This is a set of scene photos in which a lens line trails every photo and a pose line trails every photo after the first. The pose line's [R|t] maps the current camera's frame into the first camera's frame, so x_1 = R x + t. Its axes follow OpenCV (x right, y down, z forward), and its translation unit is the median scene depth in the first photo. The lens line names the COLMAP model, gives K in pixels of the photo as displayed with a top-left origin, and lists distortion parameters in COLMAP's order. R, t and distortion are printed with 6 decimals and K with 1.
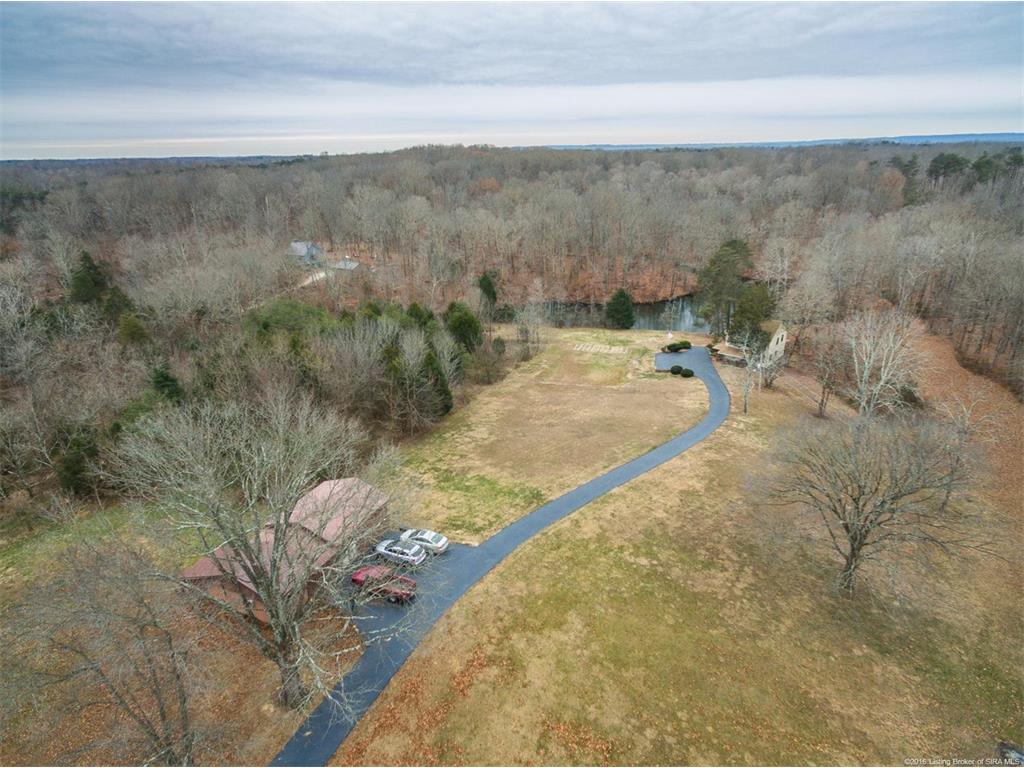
lens RADIAL K [[587.2, 0, 510.7], [0, 587.2, 377.2], [0, 0, 1]] dist [0.001543, -0.001212]
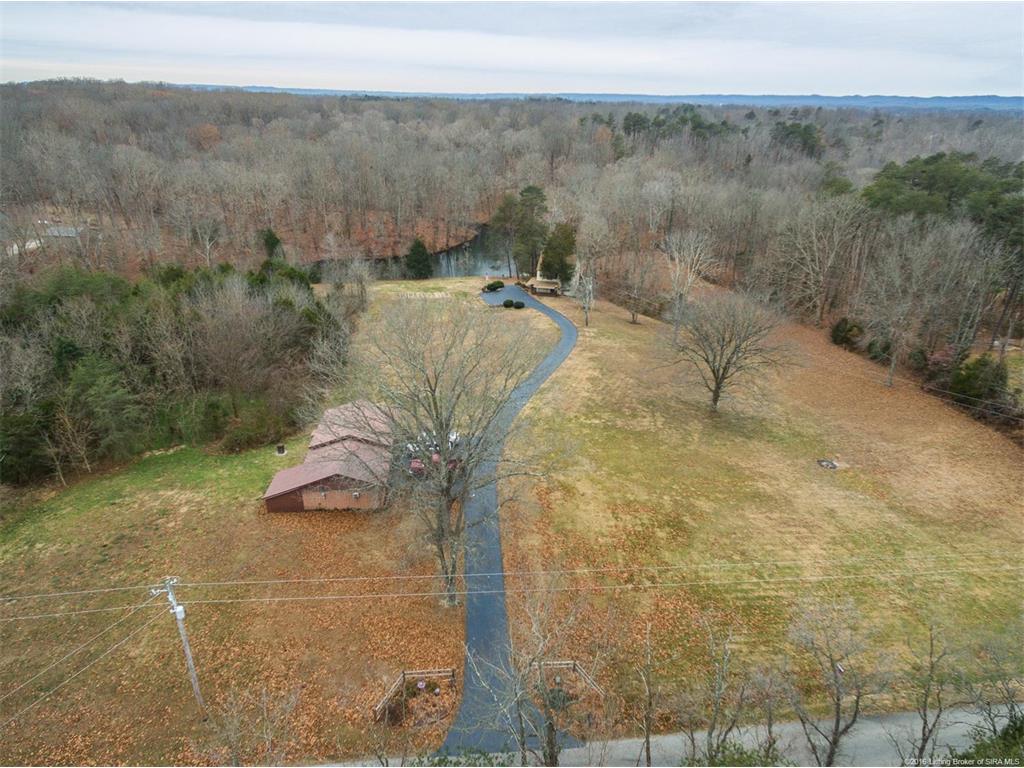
lens RADIAL K [[642.1, 0, 513.6], [0, 642.1, 389.0], [0, 0, 1]] dist [-0.001073, -0.002493]
pose [[0.884995, -0.155066, 0.439019, -0.212865], [0.128929, 0.987656, 0.088949, 0.031640], [-0.447393, -0.022117, 0.894064, -0.084560]]
